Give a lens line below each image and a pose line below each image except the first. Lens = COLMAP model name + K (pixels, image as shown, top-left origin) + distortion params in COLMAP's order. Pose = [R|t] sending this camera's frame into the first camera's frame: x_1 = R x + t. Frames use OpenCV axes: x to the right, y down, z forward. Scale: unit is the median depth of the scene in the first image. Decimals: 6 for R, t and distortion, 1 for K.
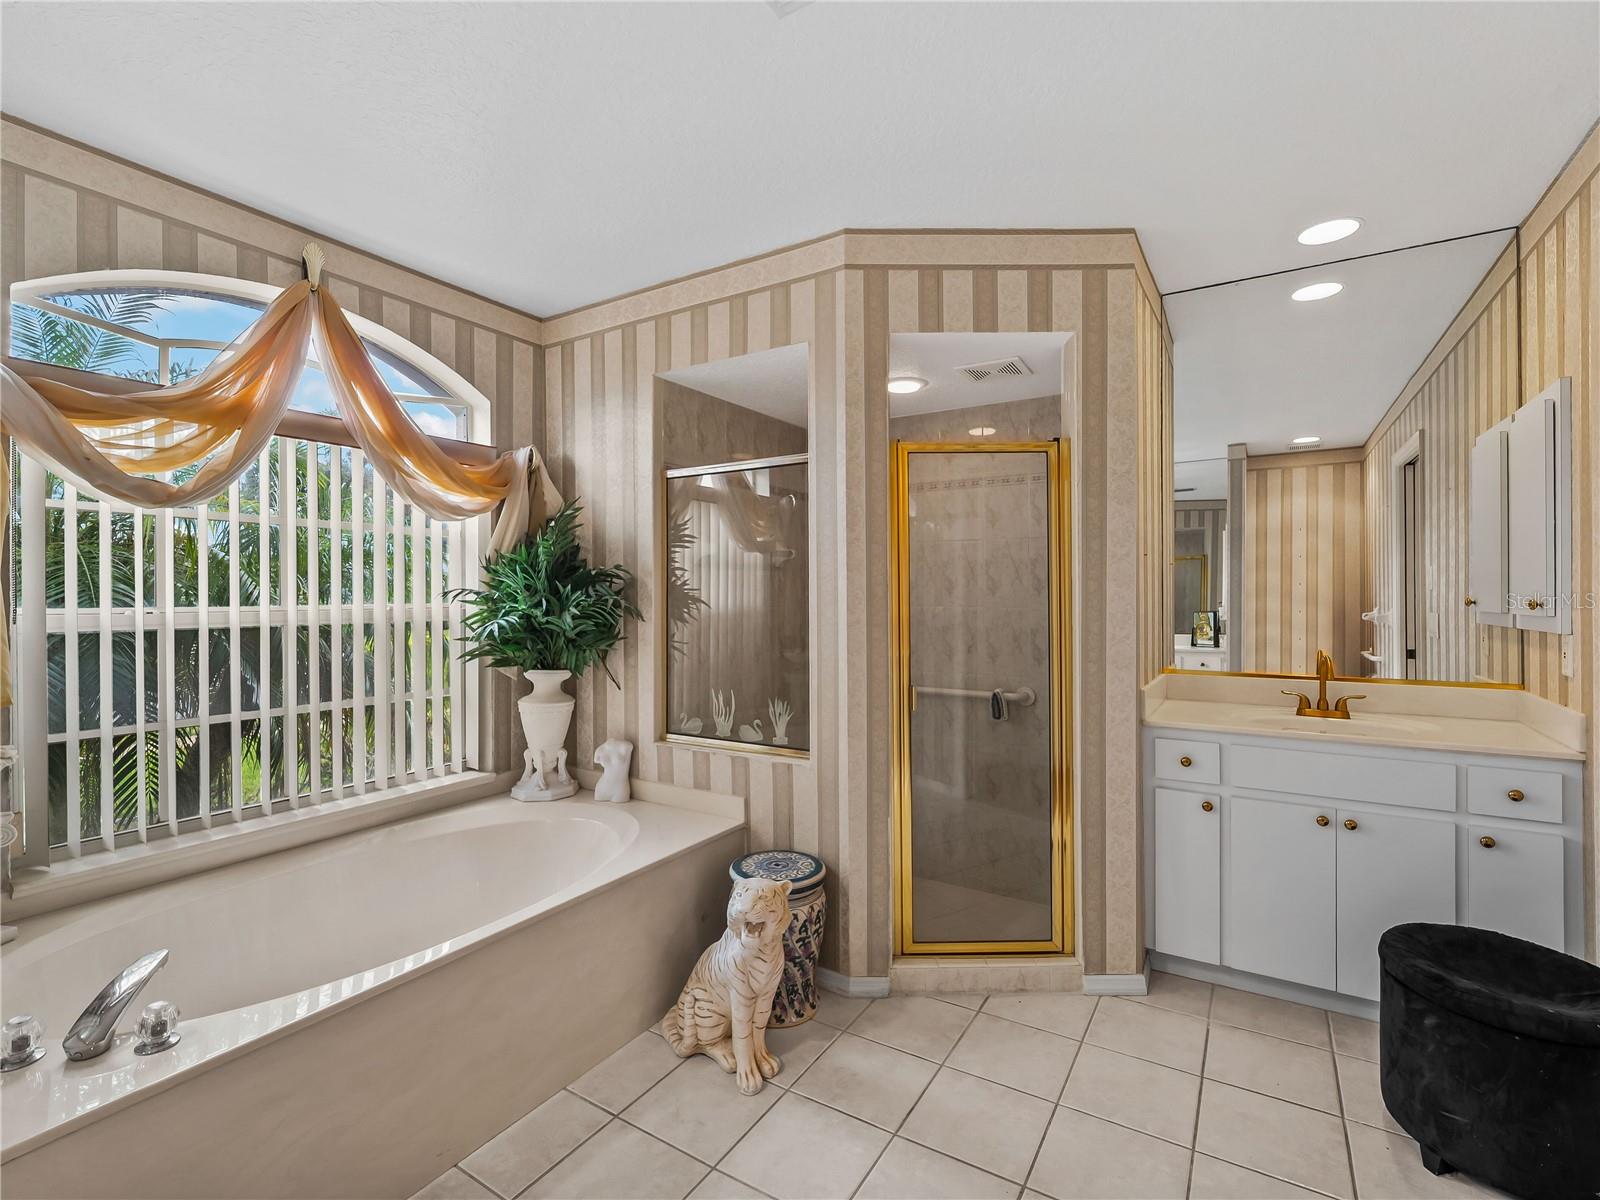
lens RADIAL K [[735.1, 0, 805.0], [0, 735.1, 610.9], [0, 0, 1]] dist [-0.001883, -0.001732]
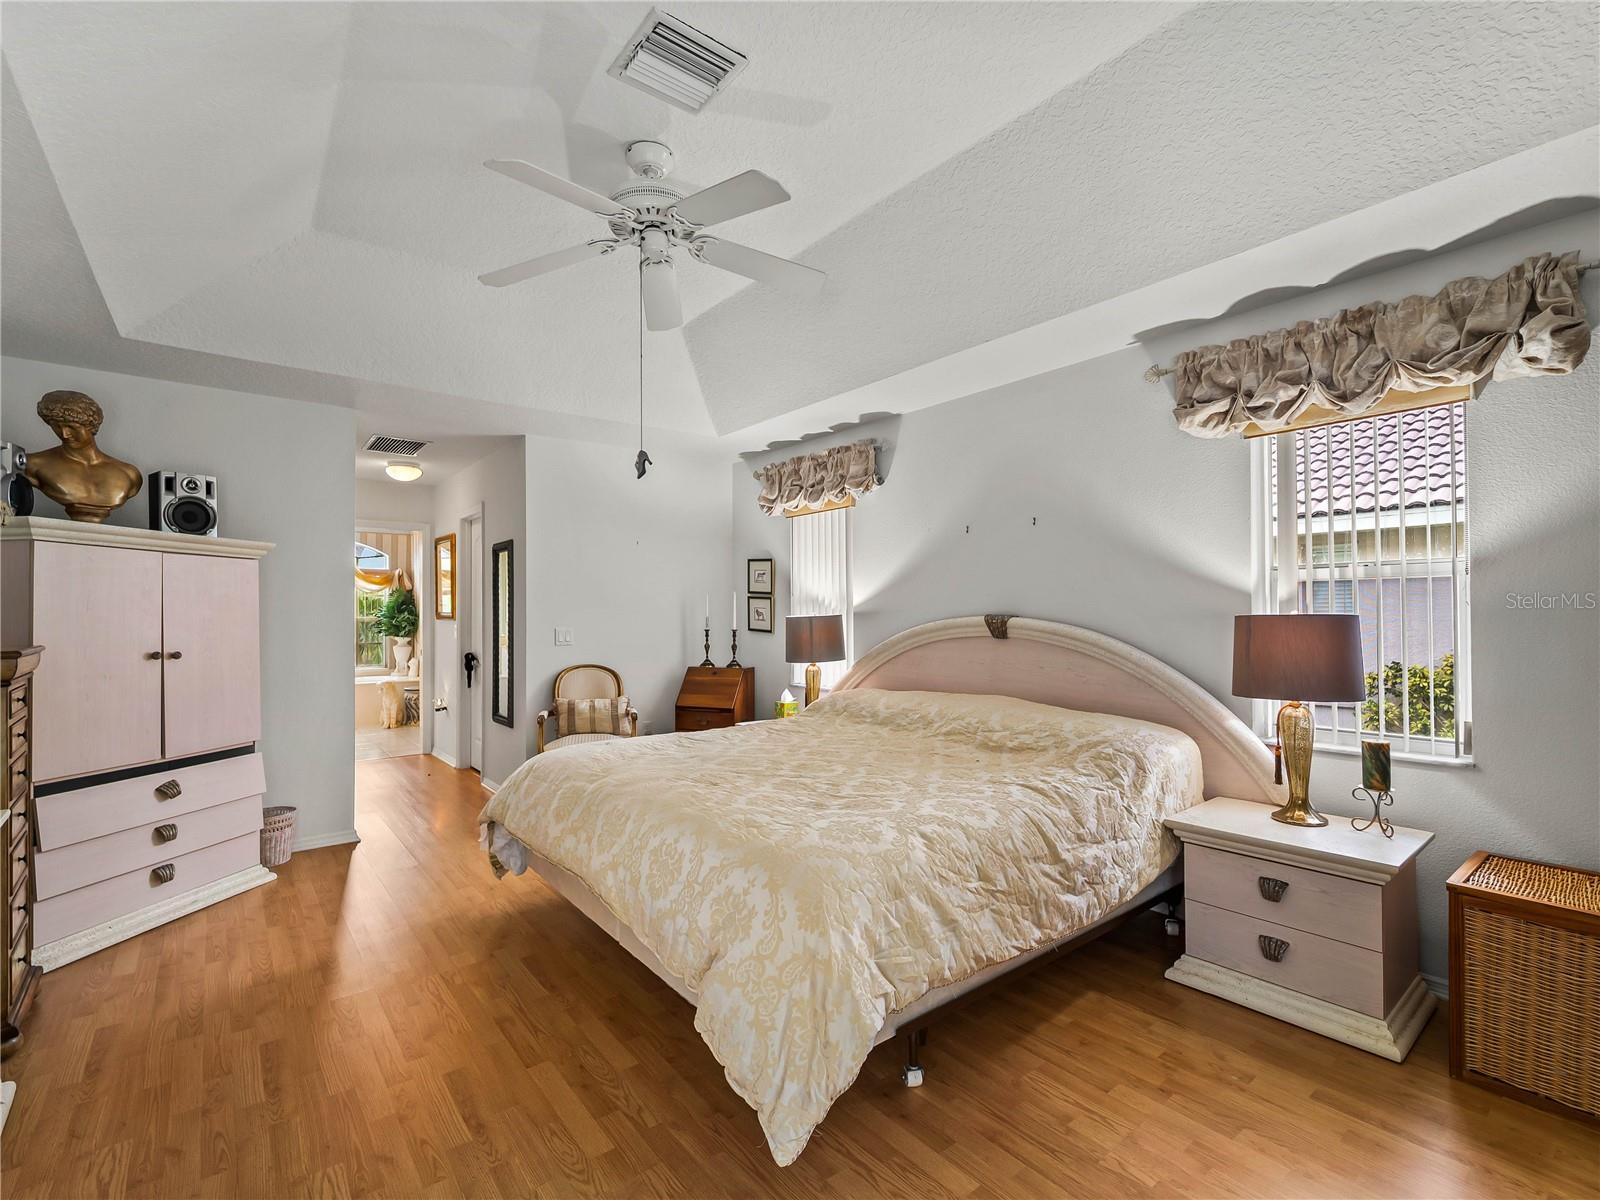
lens RADIAL K [[733.7, 0, 803.8], [0, 733.7, 603.3], [0, 0, 1]] dist [-0.002556, -0.000373]
pose [[0.942035, -0.003159, -0.335501, 2.551356], [-0.002356, 0.999869, -0.016029, -0.023193], [0.335508, 0.015890, 0.941903, -1.539736]]
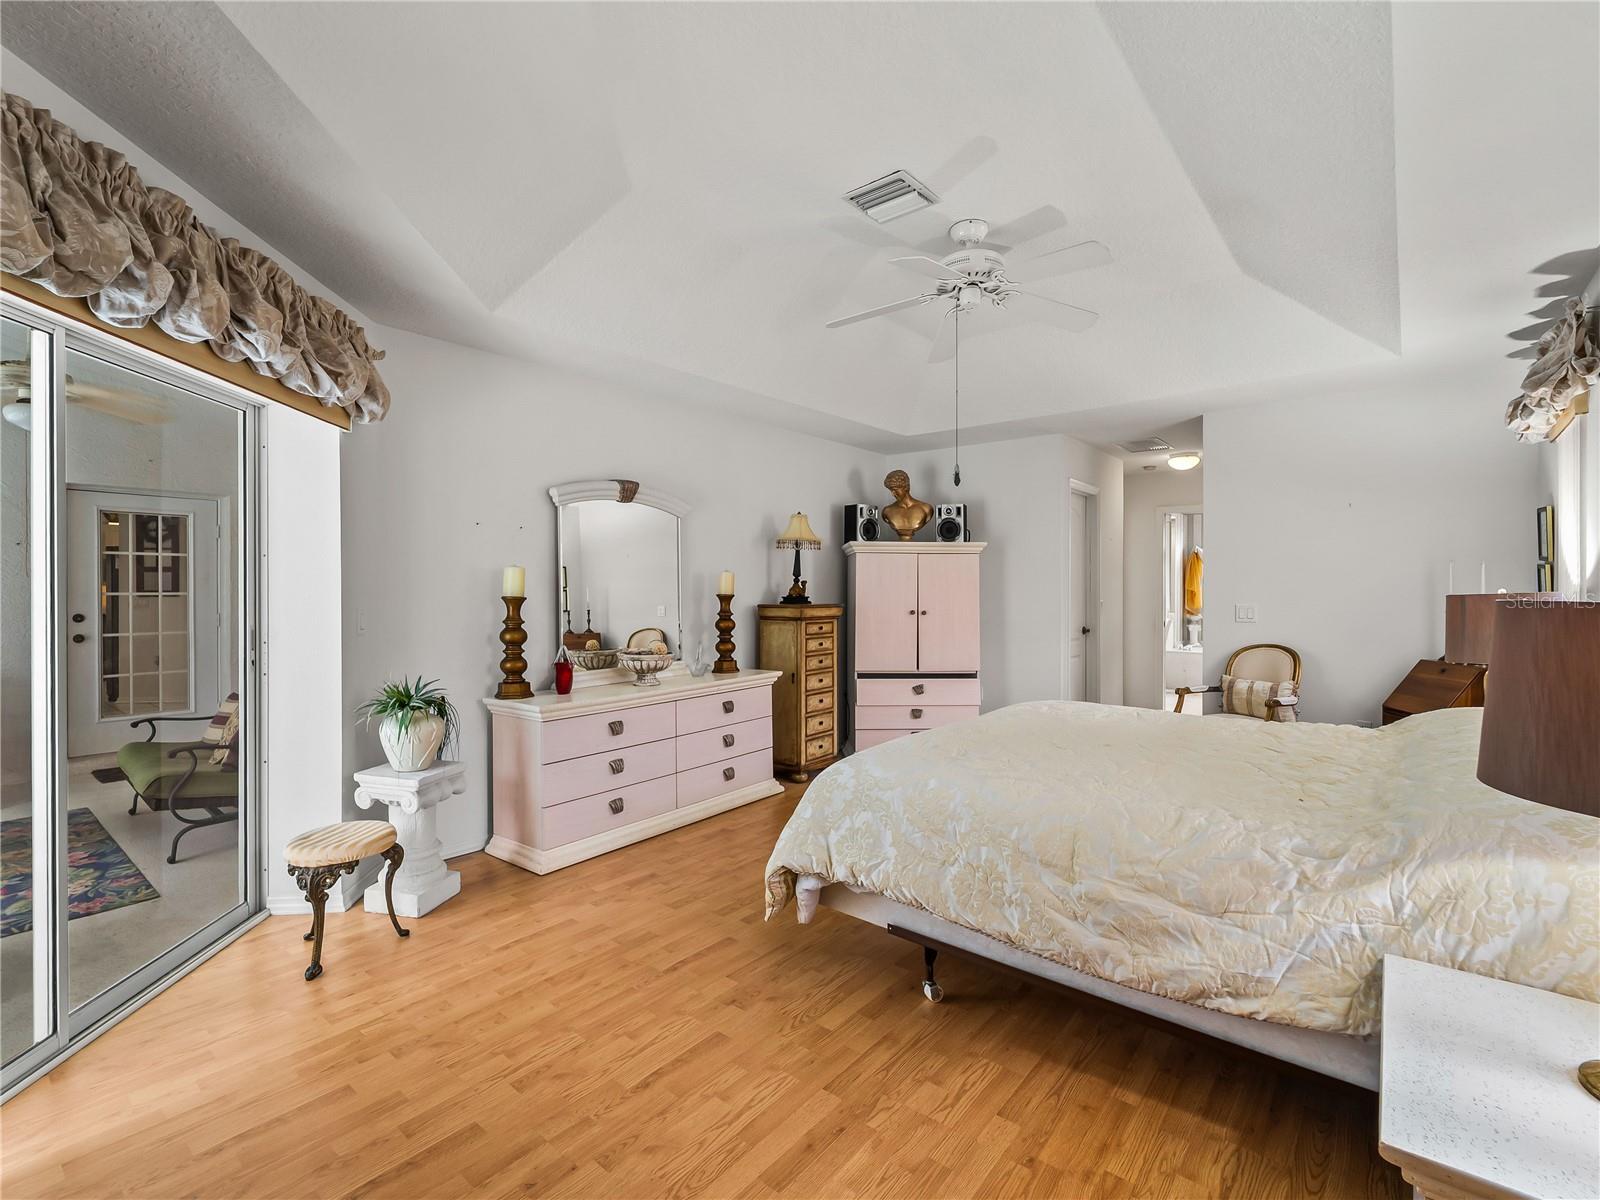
lens RADIAL K [[742.8, 0, 800.7], [0, 742.8, 586.7], [0, 0, 1]] dist [-0.000220, -0.000708]
pose [[-0.143162, 0.001414, -0.989698, 3.287186], [-0.004010, 0.999990, 0.002009, -0.031350], [0.989691, 0.004256, -0.143155, -0.825434]]
